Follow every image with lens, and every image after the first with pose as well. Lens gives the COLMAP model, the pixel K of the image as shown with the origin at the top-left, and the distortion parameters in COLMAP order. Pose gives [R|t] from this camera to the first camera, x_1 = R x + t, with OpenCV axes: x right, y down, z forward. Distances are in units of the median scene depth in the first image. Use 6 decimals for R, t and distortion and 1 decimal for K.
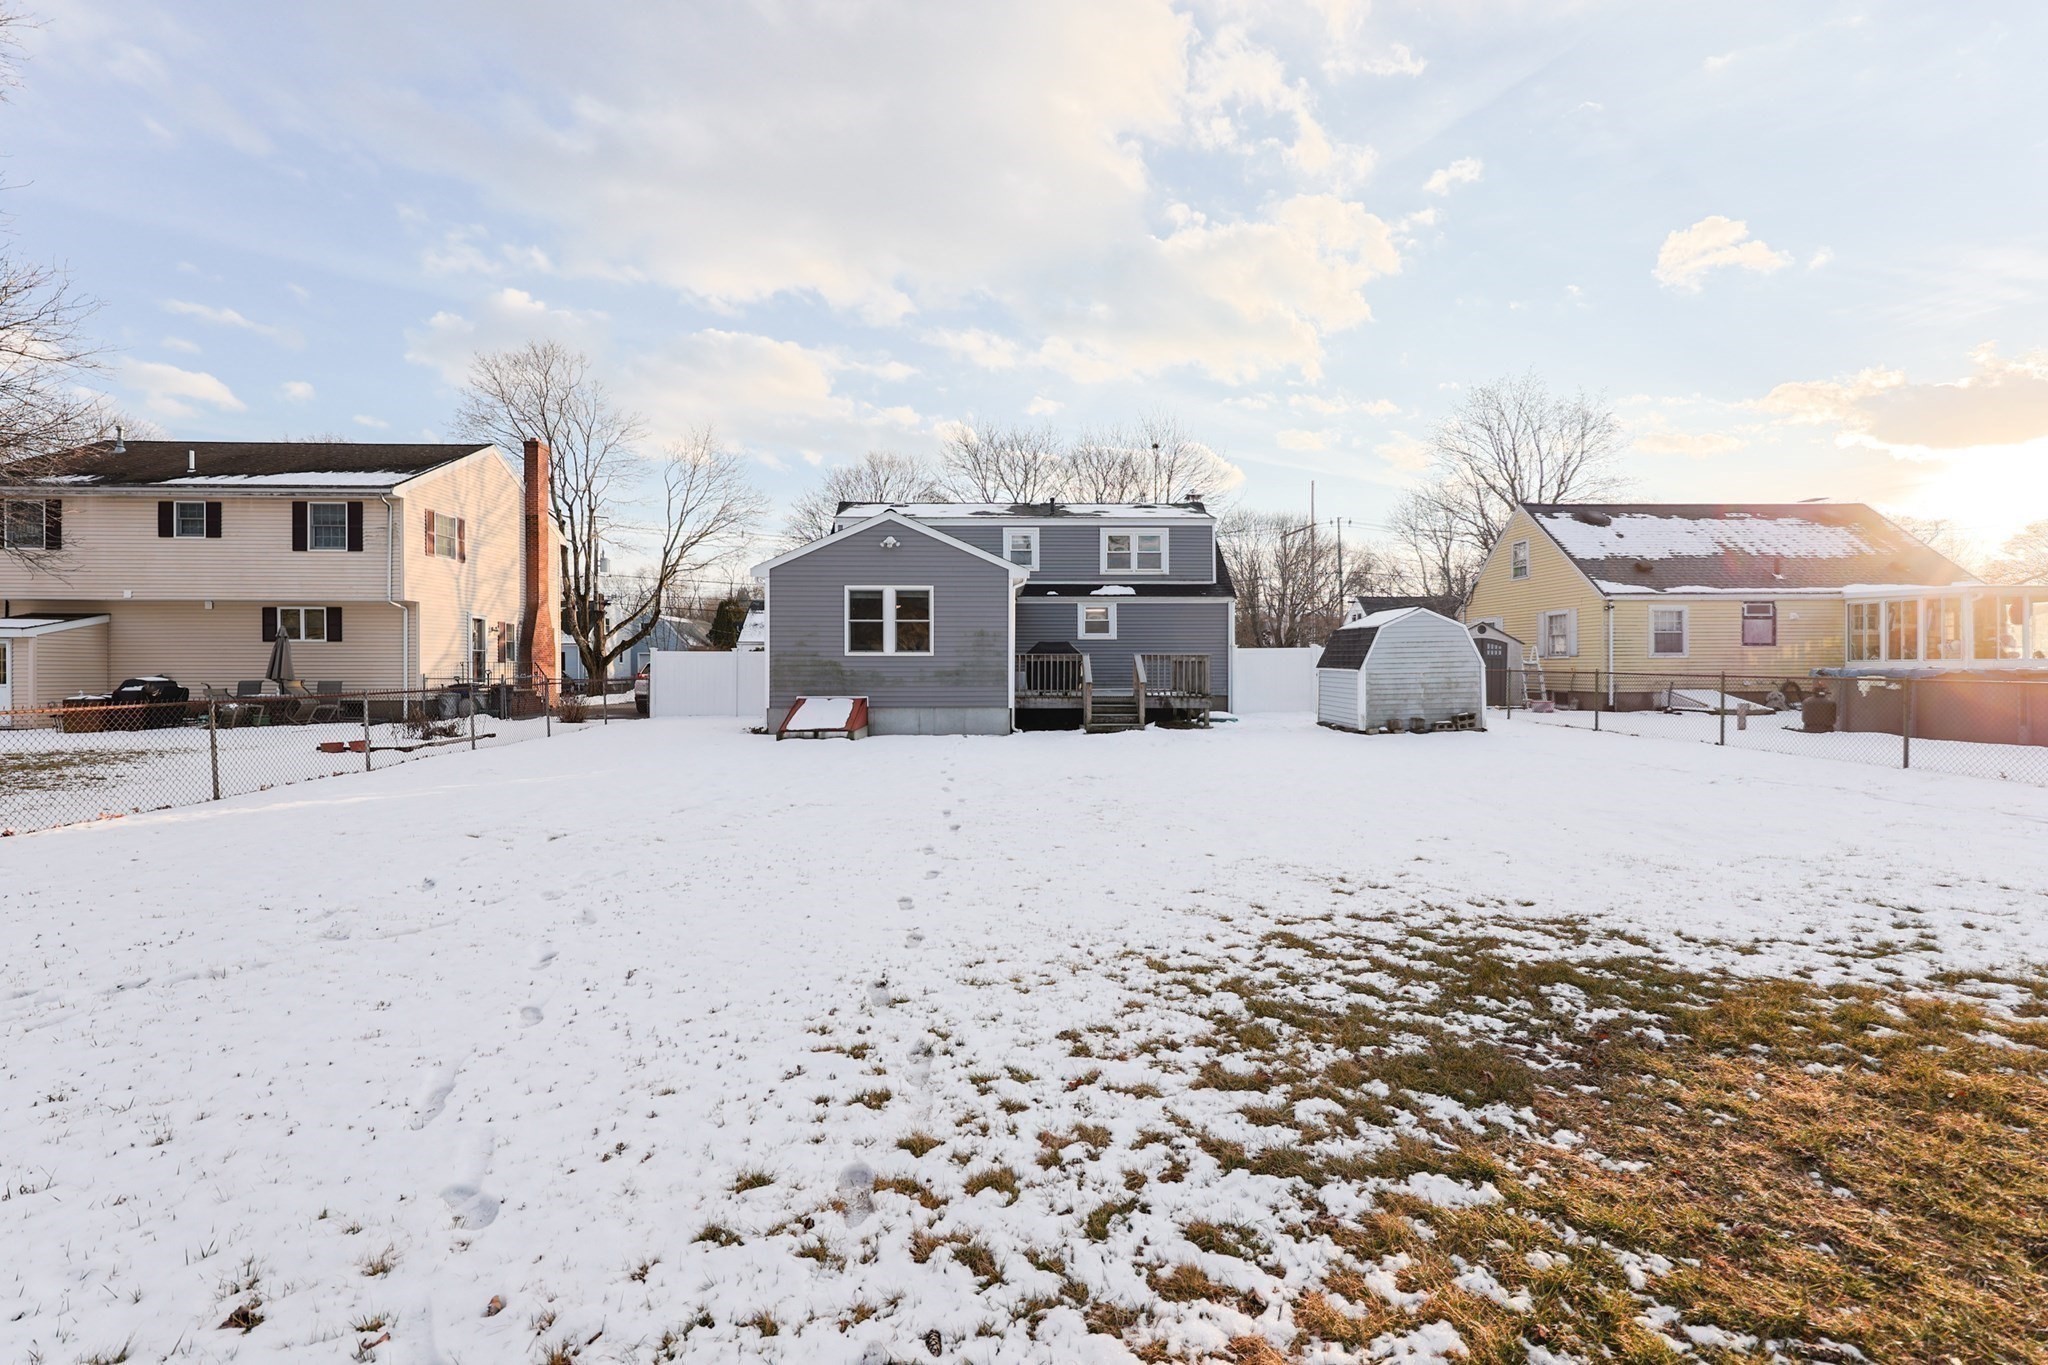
lens RADIAL K [[887.1, 0, 1011.6], [0, 887.1, 692.4], [0, 0, 1]] dist [0.008818, -0.003065]
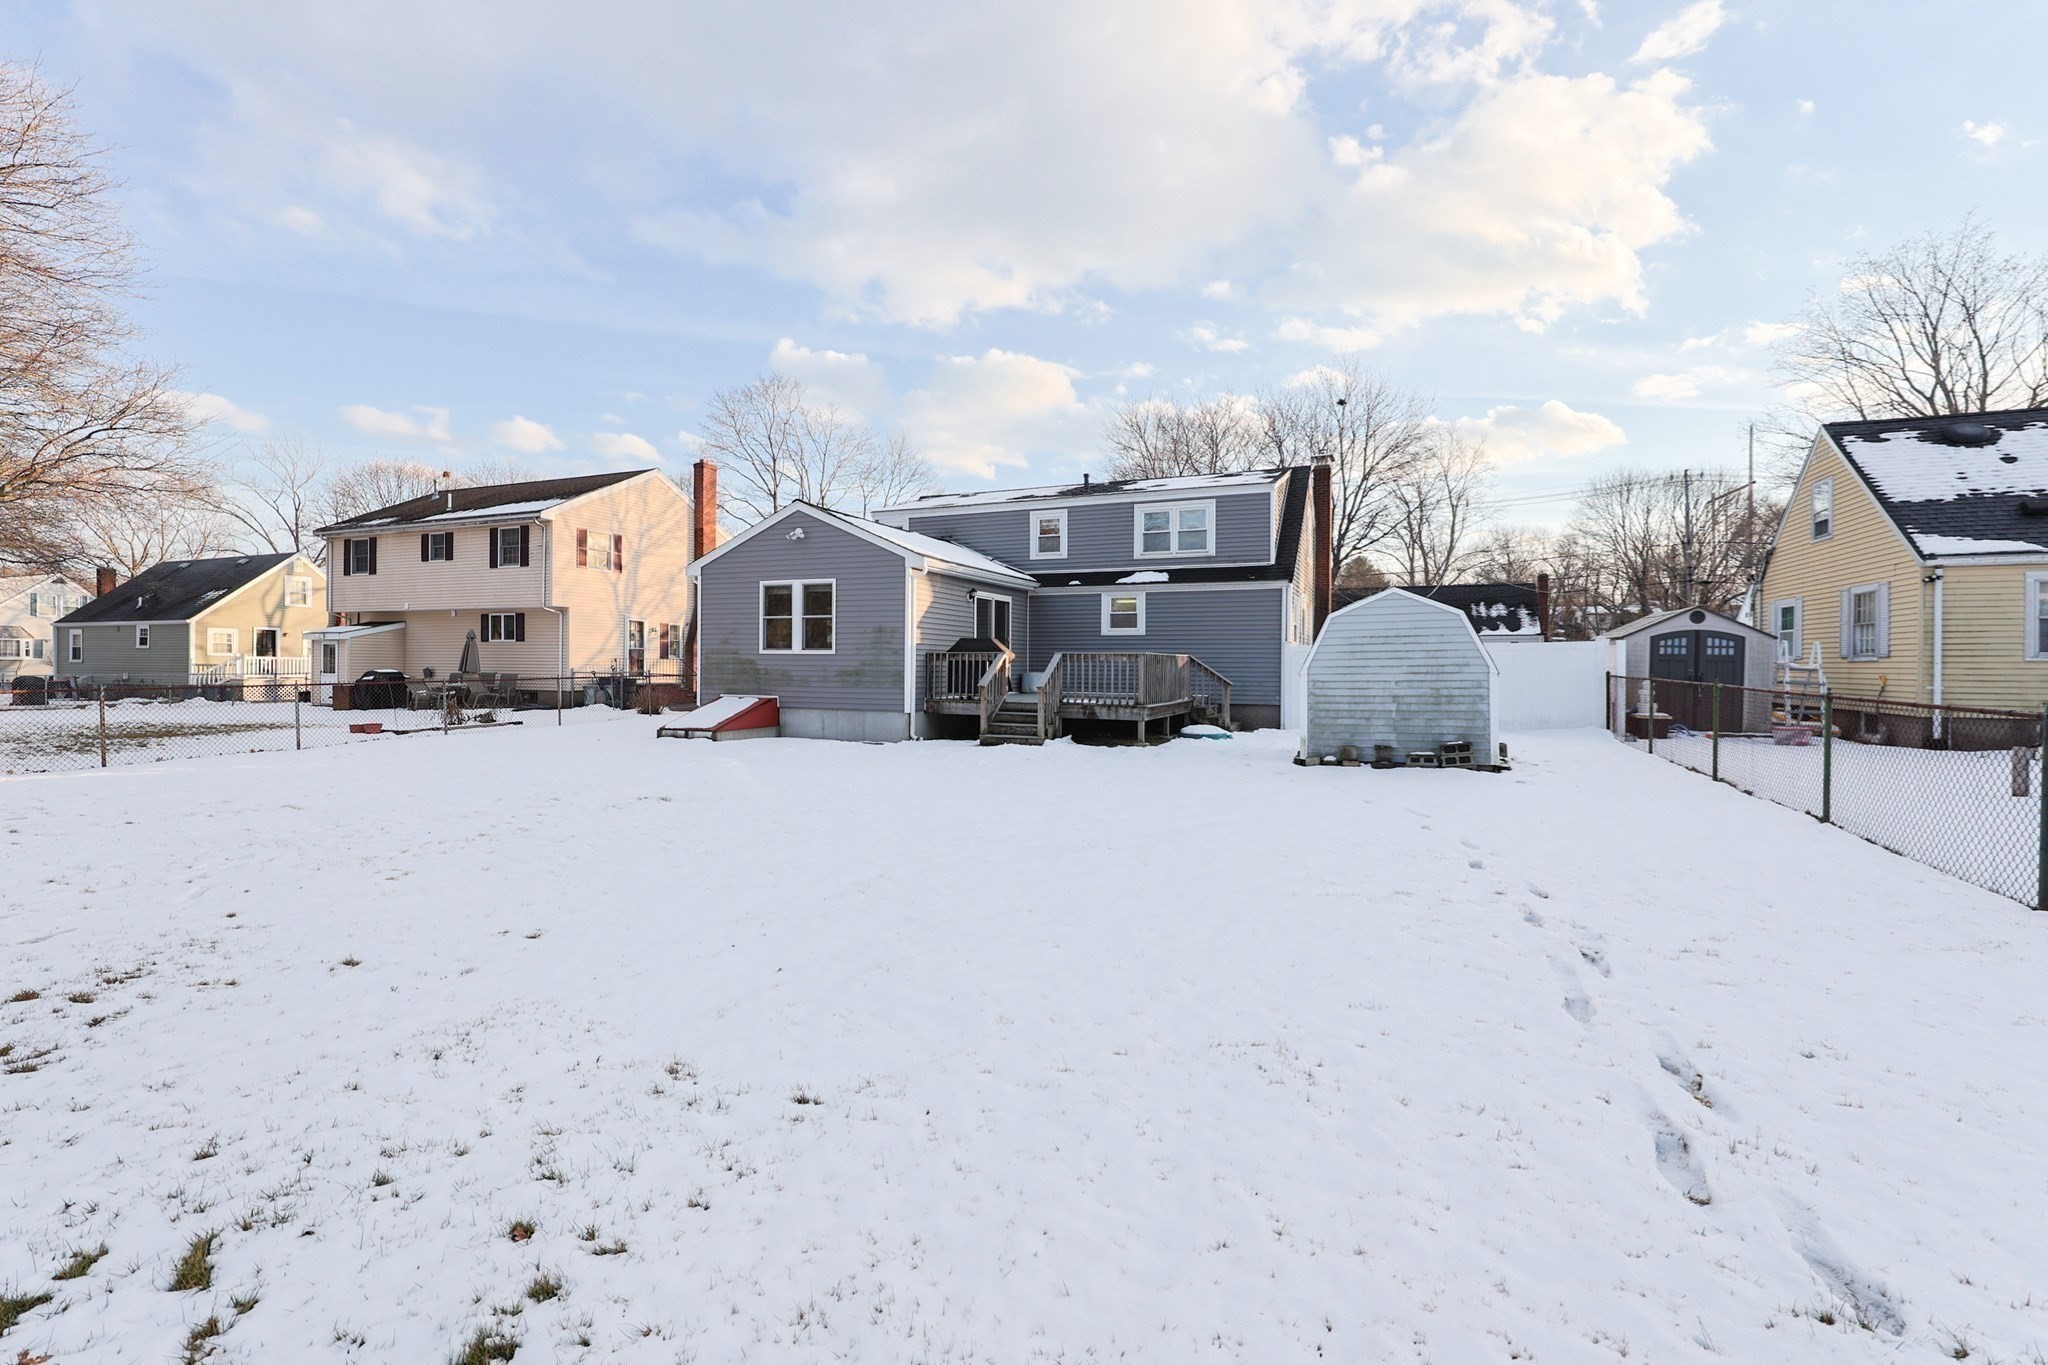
lens RADIAL K [[887.1, 0, 1029.2], [0, 887.1, 668.7], [0, 0, 1]] dist [0.008818, -0.003065]
pose [[0.906686, 0.009934, -0.421688, 0.392704], [-0.019403, 0.999647, -0.018169, -0.010451], [0.421359, 0.024656, 0.906559, 0.197323]]
